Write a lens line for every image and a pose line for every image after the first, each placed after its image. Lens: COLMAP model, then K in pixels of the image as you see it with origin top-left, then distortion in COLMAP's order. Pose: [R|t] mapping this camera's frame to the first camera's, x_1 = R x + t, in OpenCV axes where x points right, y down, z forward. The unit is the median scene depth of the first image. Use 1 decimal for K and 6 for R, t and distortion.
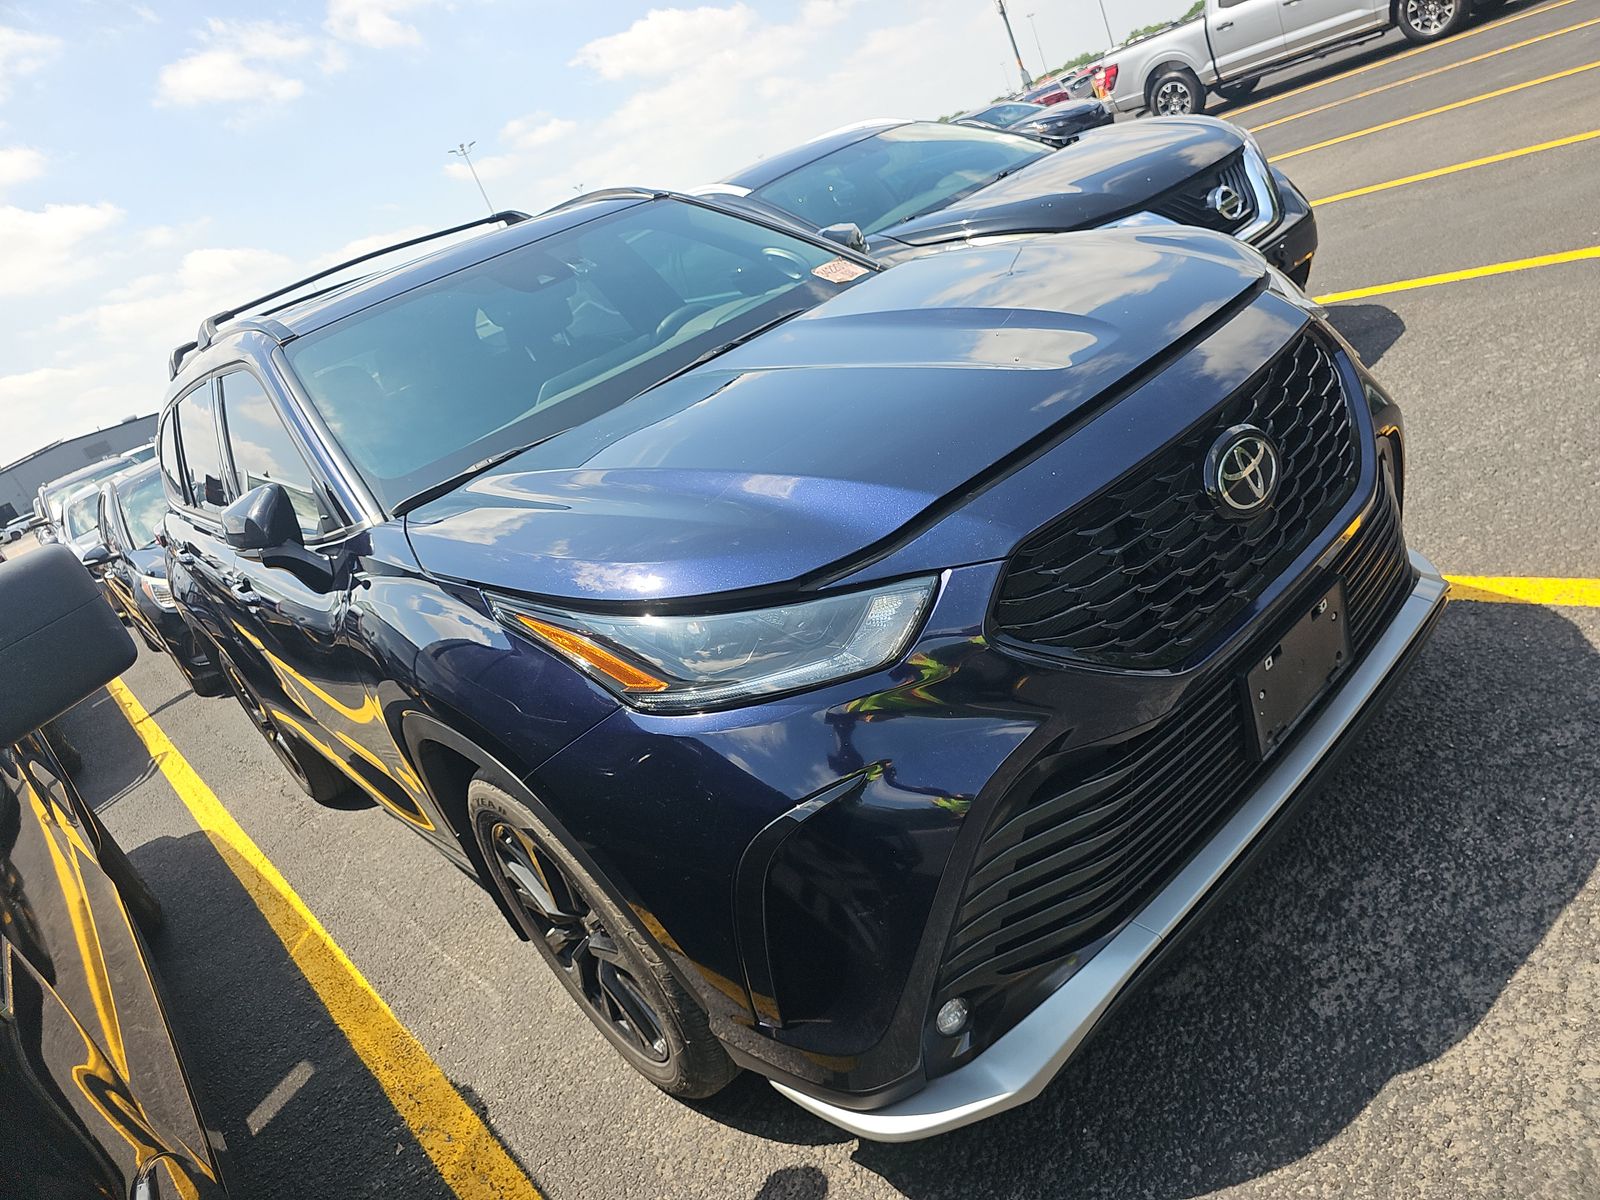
lens RADIAL K [[1135.5, 0, 793.0], [0, 1135.5, 592.9], [0, 0, 1]] dist [0.035182, -0.044874]
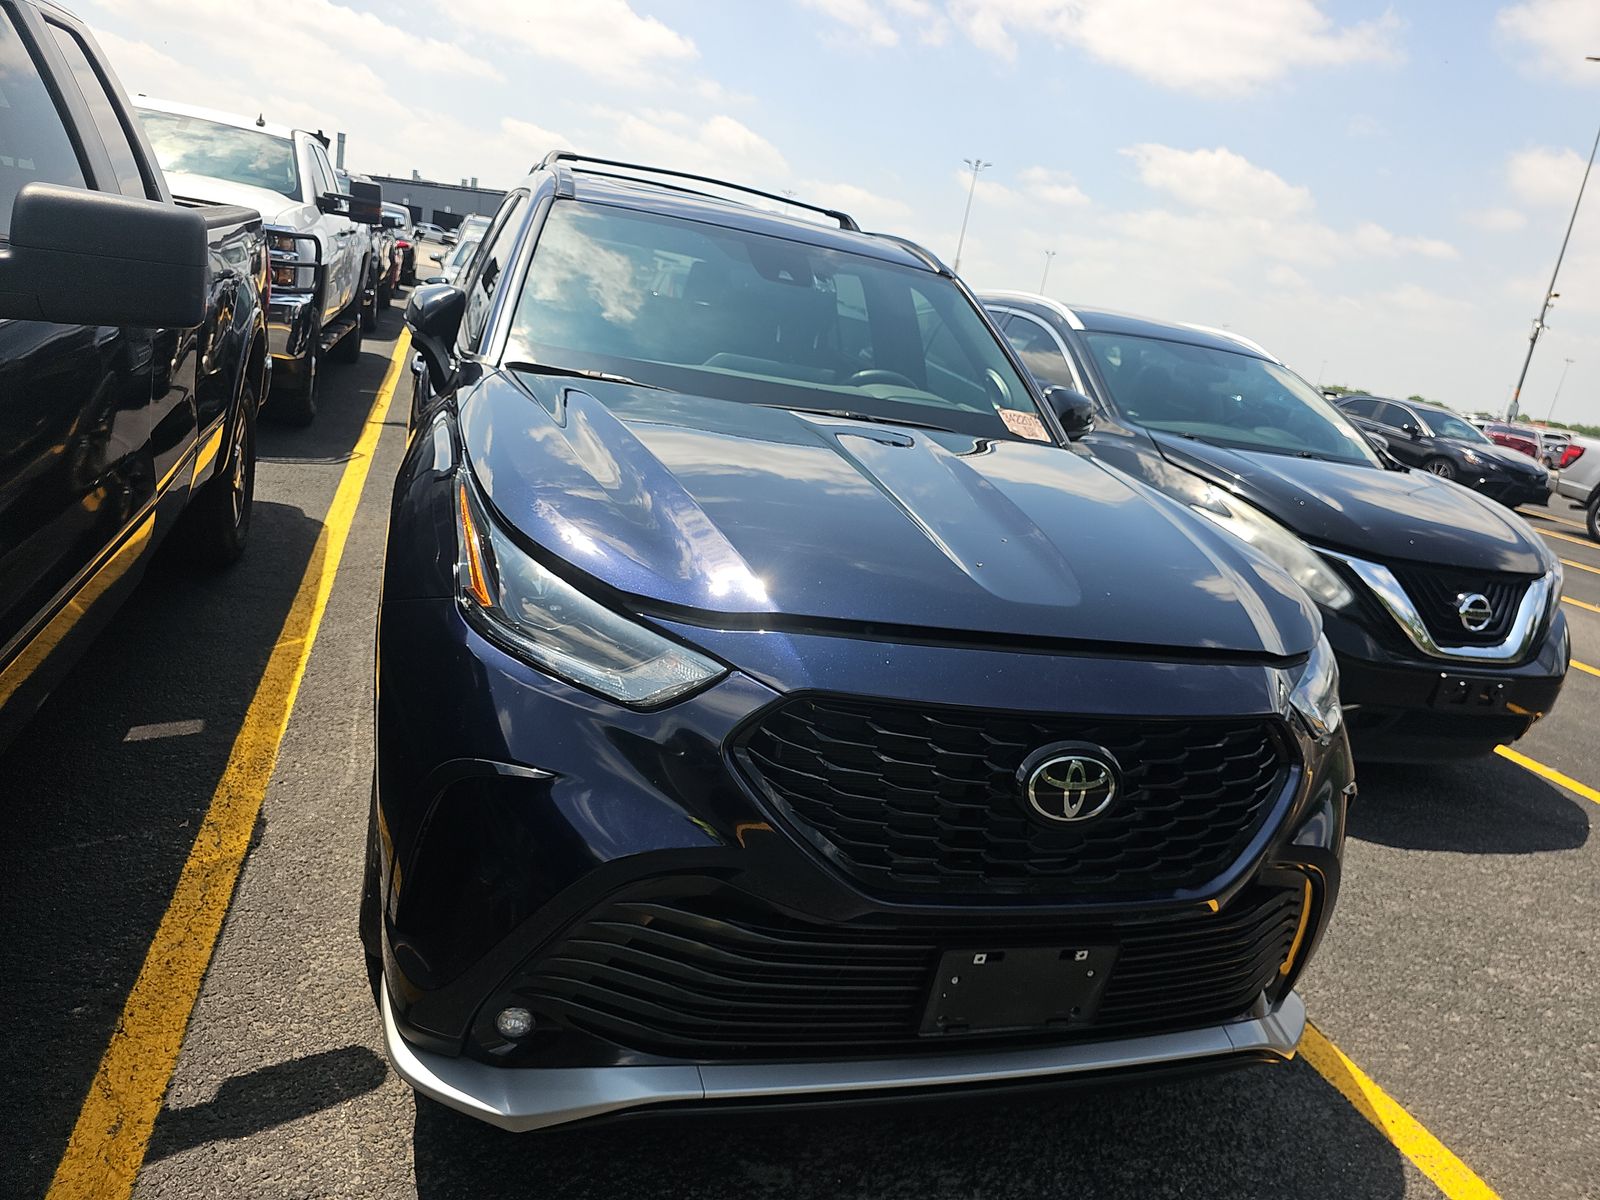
lens RADIAL K [[1135.5, 0, 793.0], [0, 1135.5, 592.9], [0, 0, 1]] dist [0.035182, -0.044874]
pose [[0.780169, 0.589134, -0.210377, 0.182392], [-0.596902, 0.801697, 0.031479, -0.072816], [0.187204, 0.101015, 0.977113, -0.010388]]
